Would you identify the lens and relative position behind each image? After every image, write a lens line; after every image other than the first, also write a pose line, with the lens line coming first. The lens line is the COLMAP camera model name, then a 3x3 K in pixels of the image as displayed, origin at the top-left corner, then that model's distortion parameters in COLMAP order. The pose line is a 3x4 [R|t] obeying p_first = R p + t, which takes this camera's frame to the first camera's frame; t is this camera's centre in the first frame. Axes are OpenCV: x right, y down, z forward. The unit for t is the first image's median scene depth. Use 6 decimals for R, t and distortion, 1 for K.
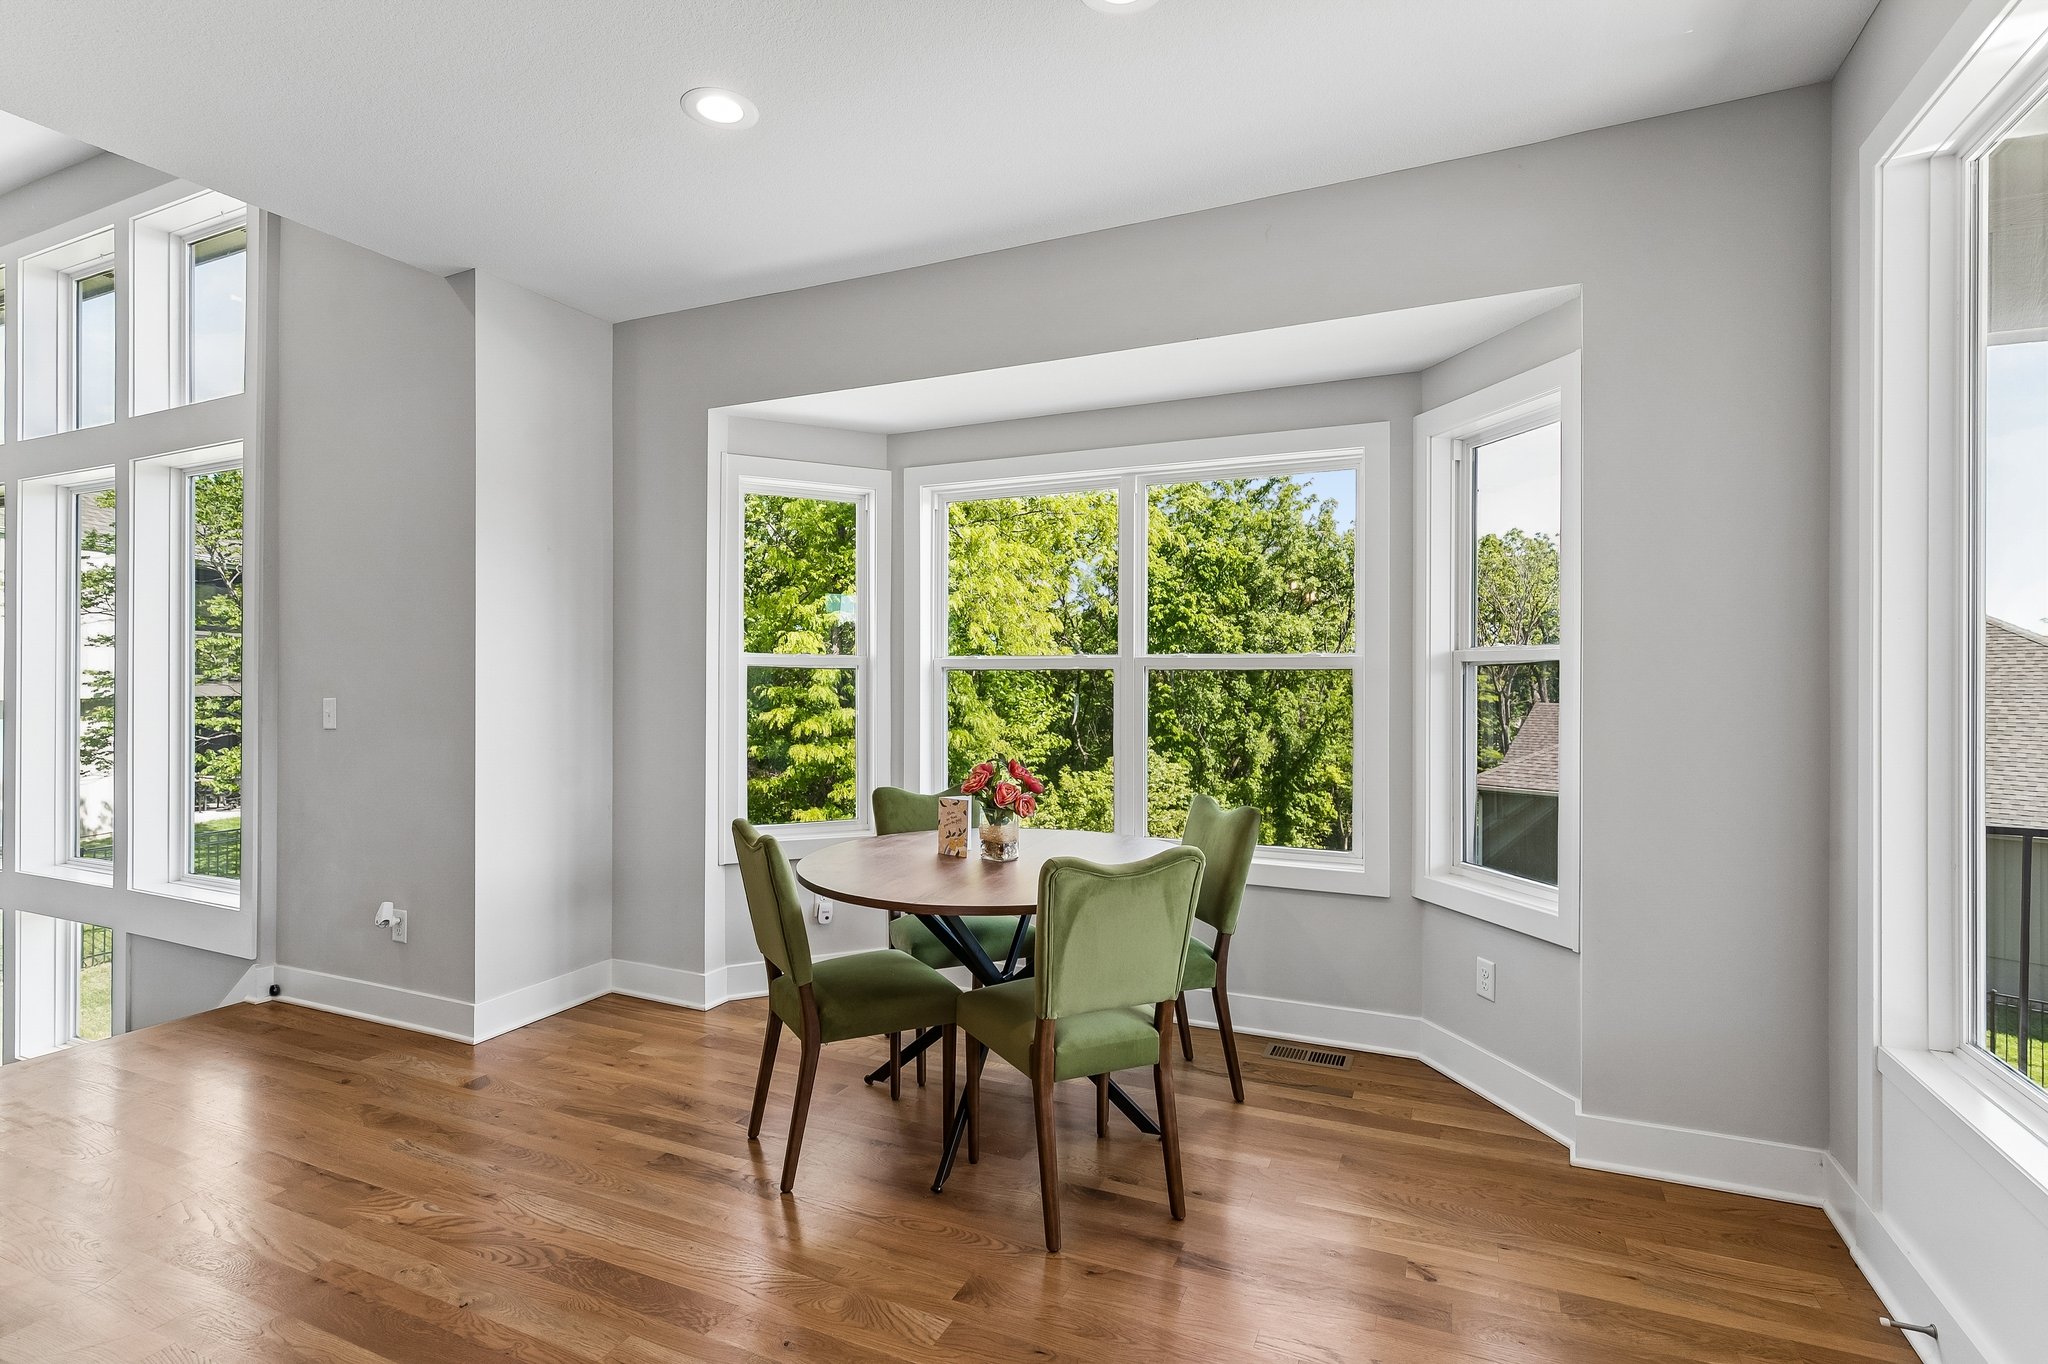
lens RADIAL K [[988.9, 0, 1024.9], [0, 988.9, 681.1], [0, 0, 1]] dist [0.003303, 0.000600]
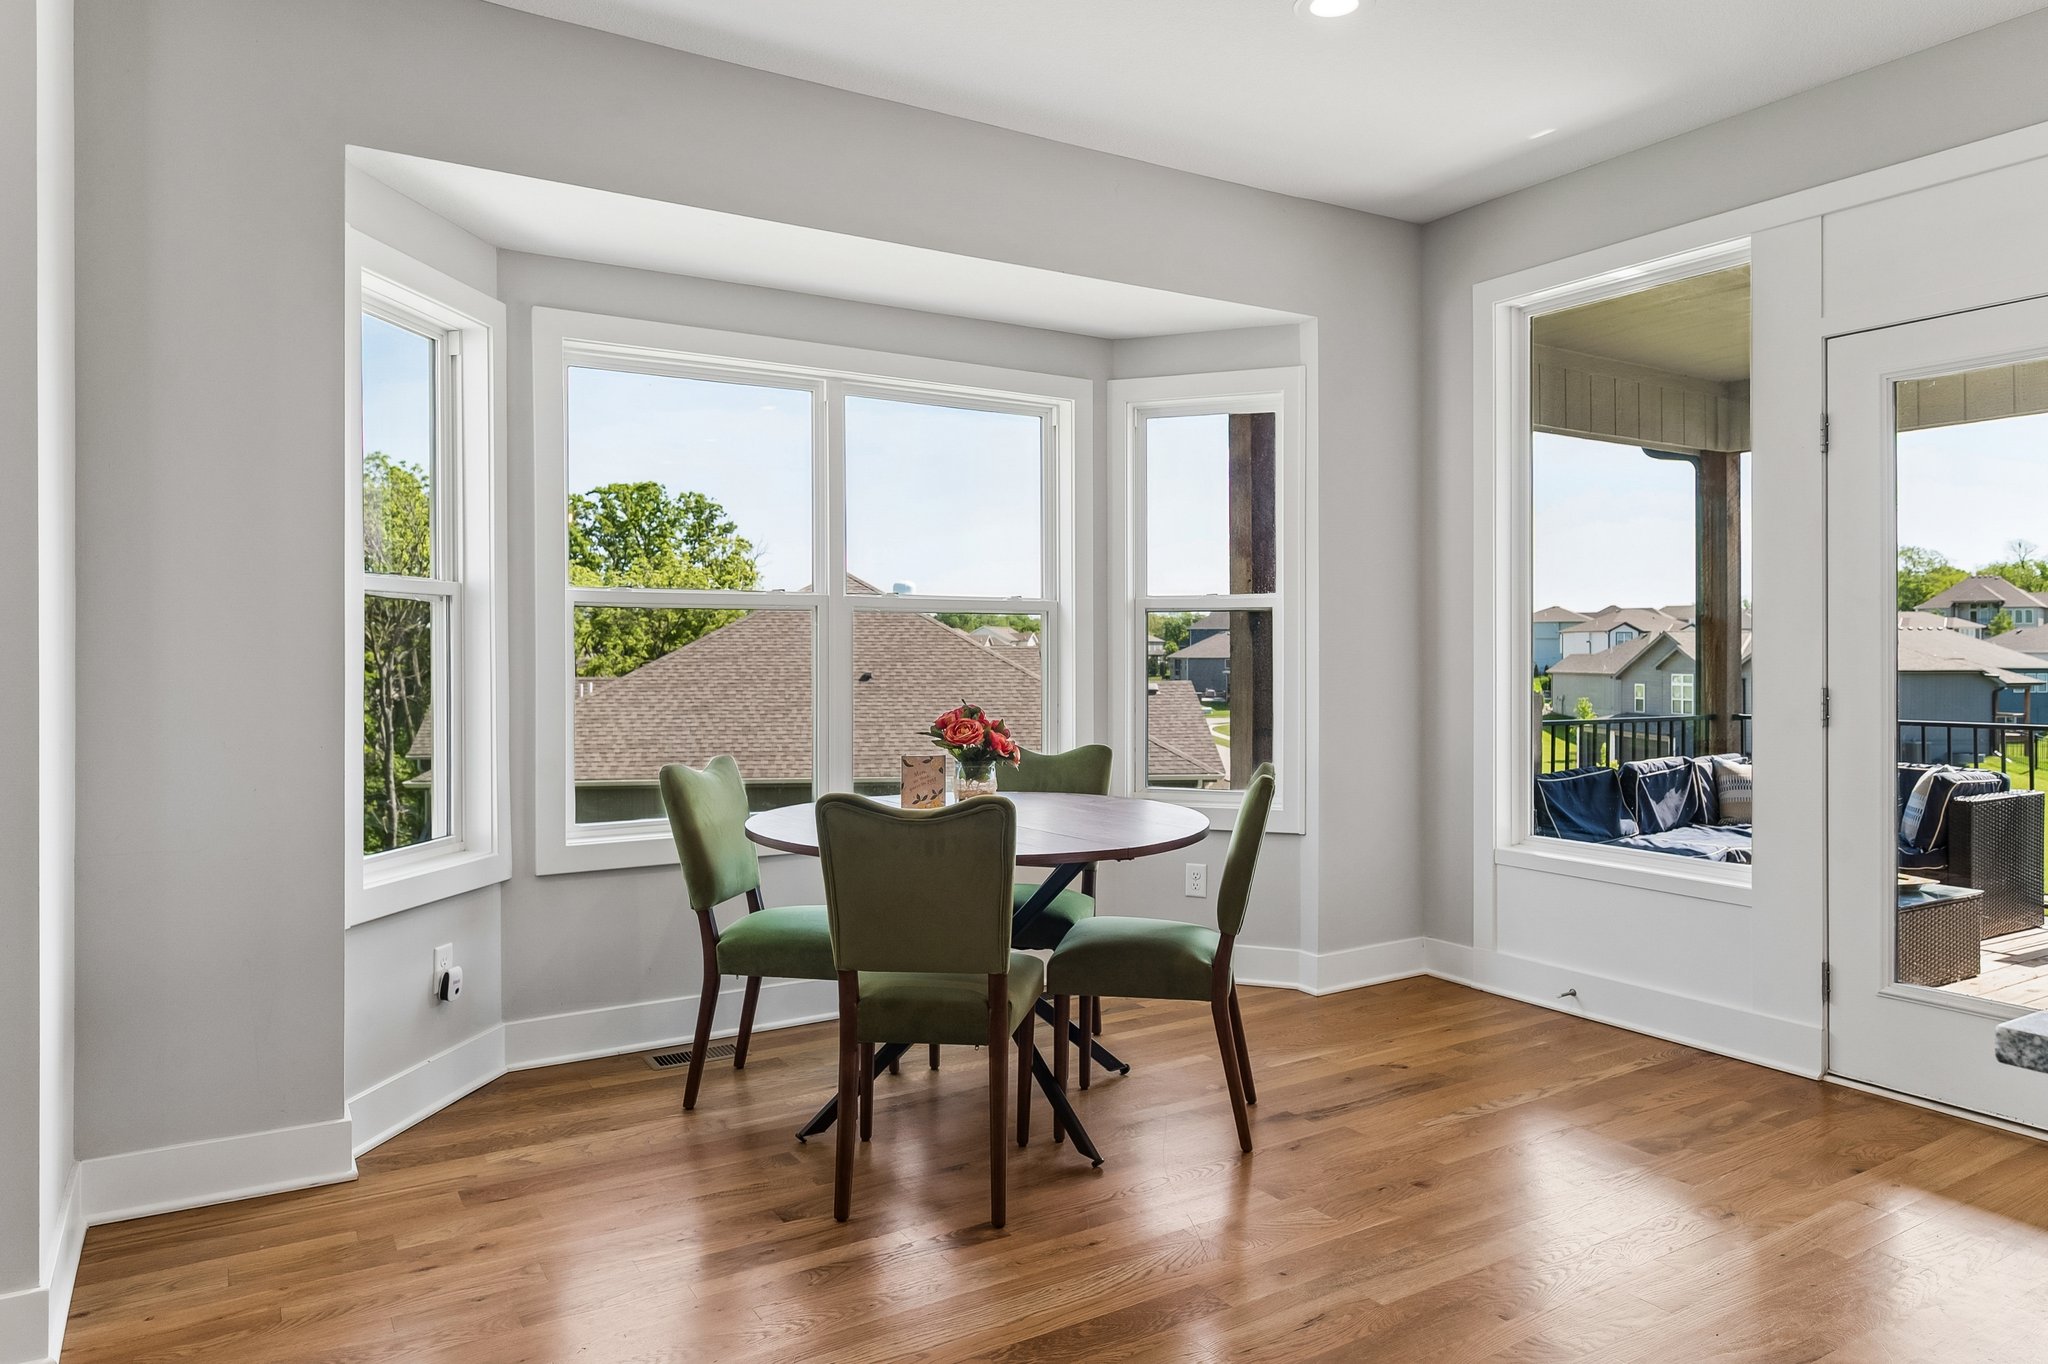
lens RADIAL K [[1301.4, 0, 1020.8], [0, 1301.4, 664.6], [0, 0, 1]] dist [0.008505, -0.000842]
pose [[0.565611, -0.011247, 0.824595, -0.683212], [0.004107, 0.999933, 0.010821, 0.022222], [-0.824662, -0.002734, 0.565620, 0.227521]]
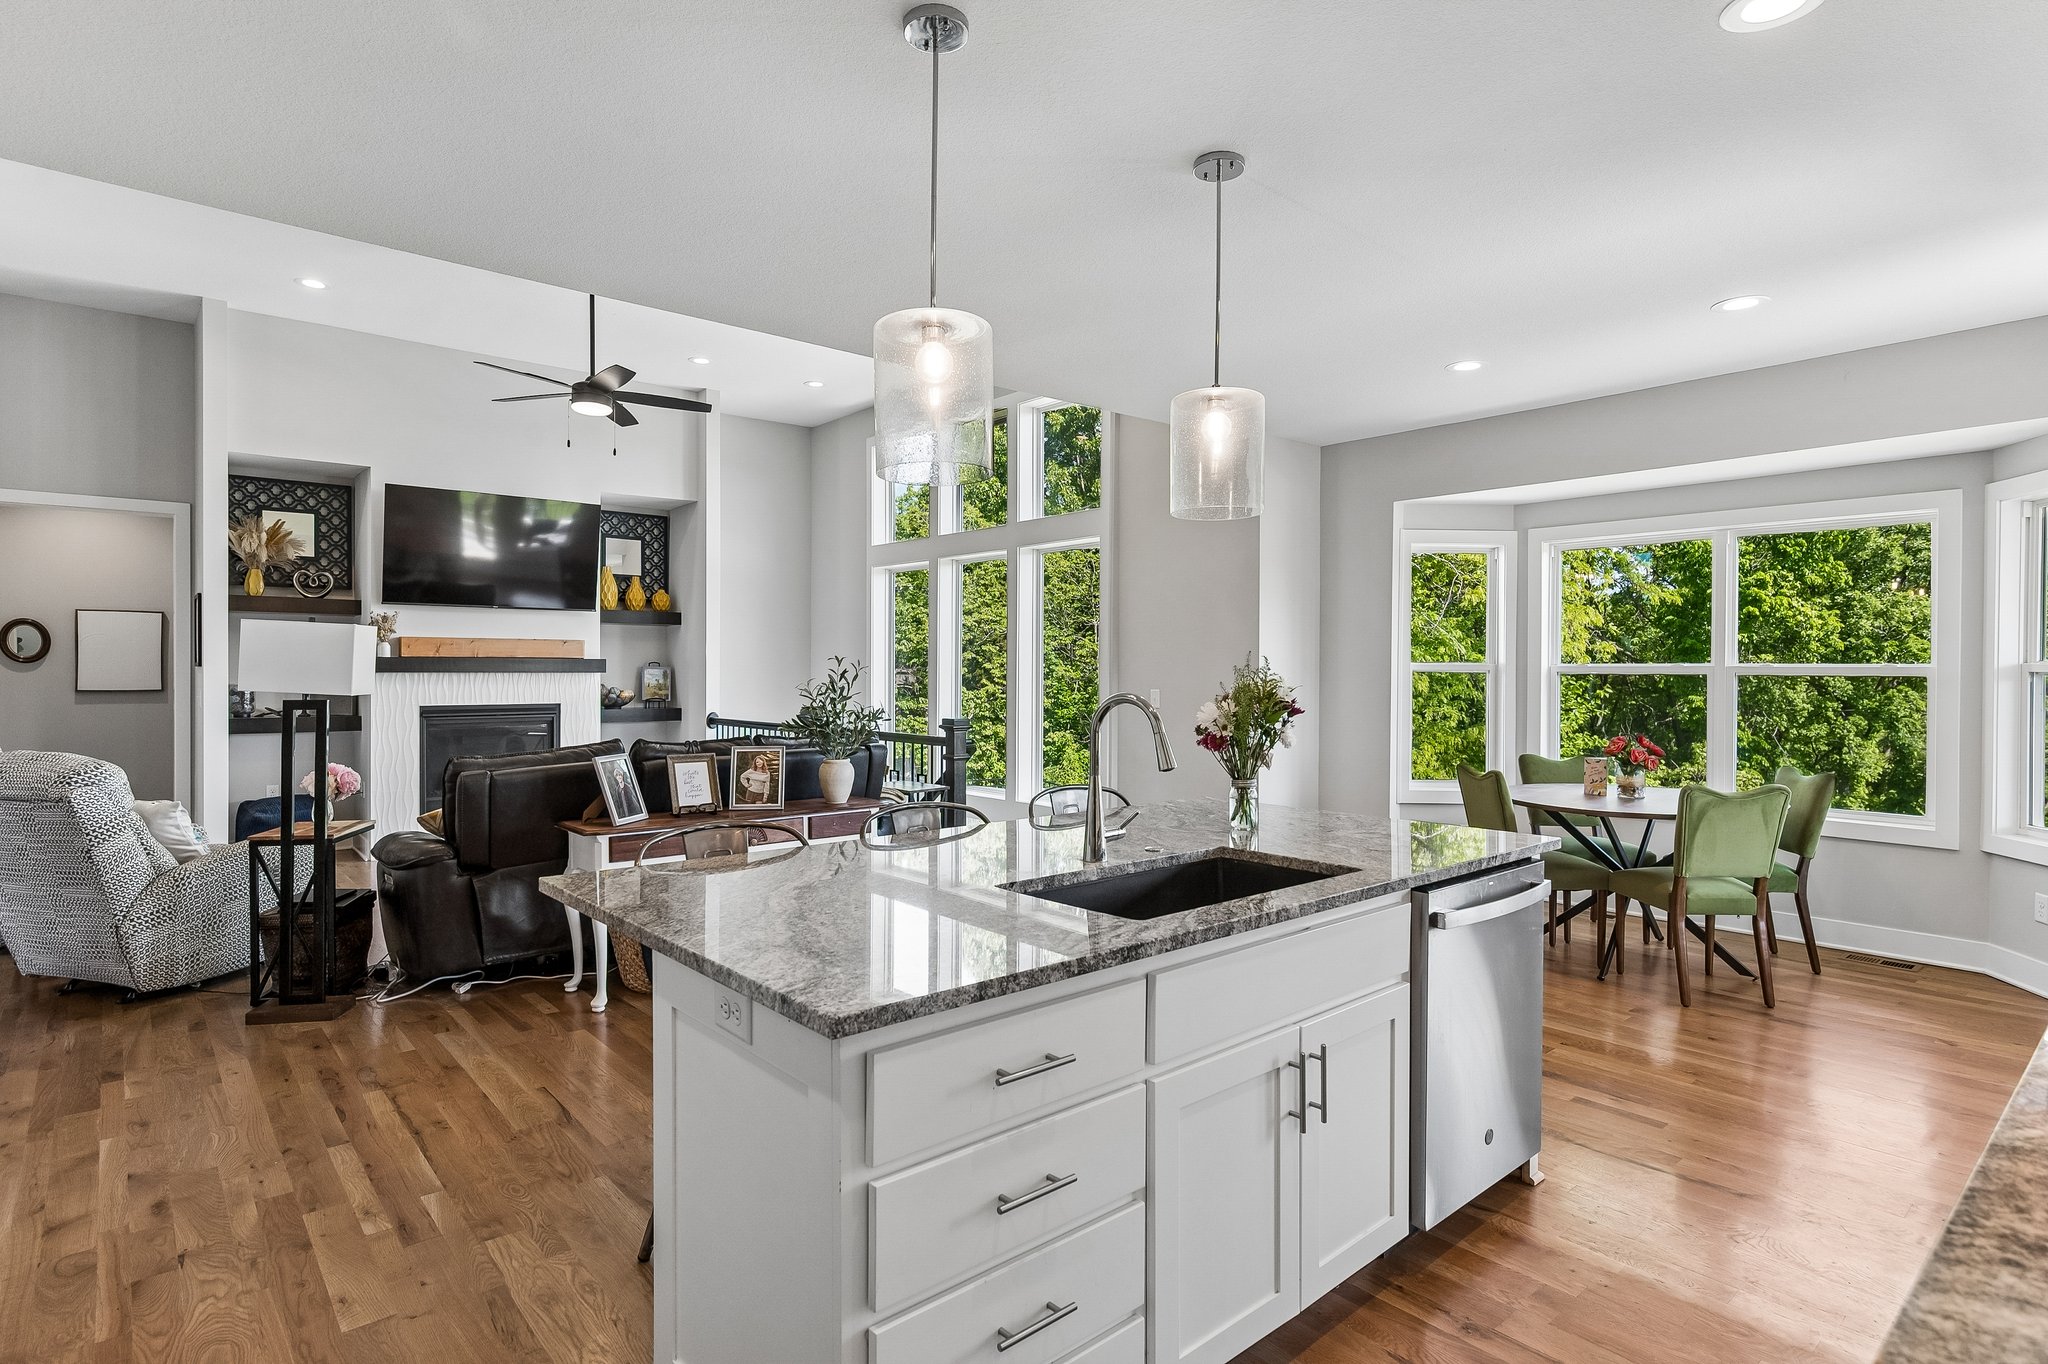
lens RADIAL K [[1057.5, 0, 1023.2], [0, 1057.5, 681.9], [0, 0, 1]] dist [-0.000100, 0.000334]
pose [[0.903543, 0.006951, -0.428441, -0.129321], [-0.003601, 0.999956, 0.008629, -0.010742], [0.428482, -0.006254, 0.903529, -0.669620]]
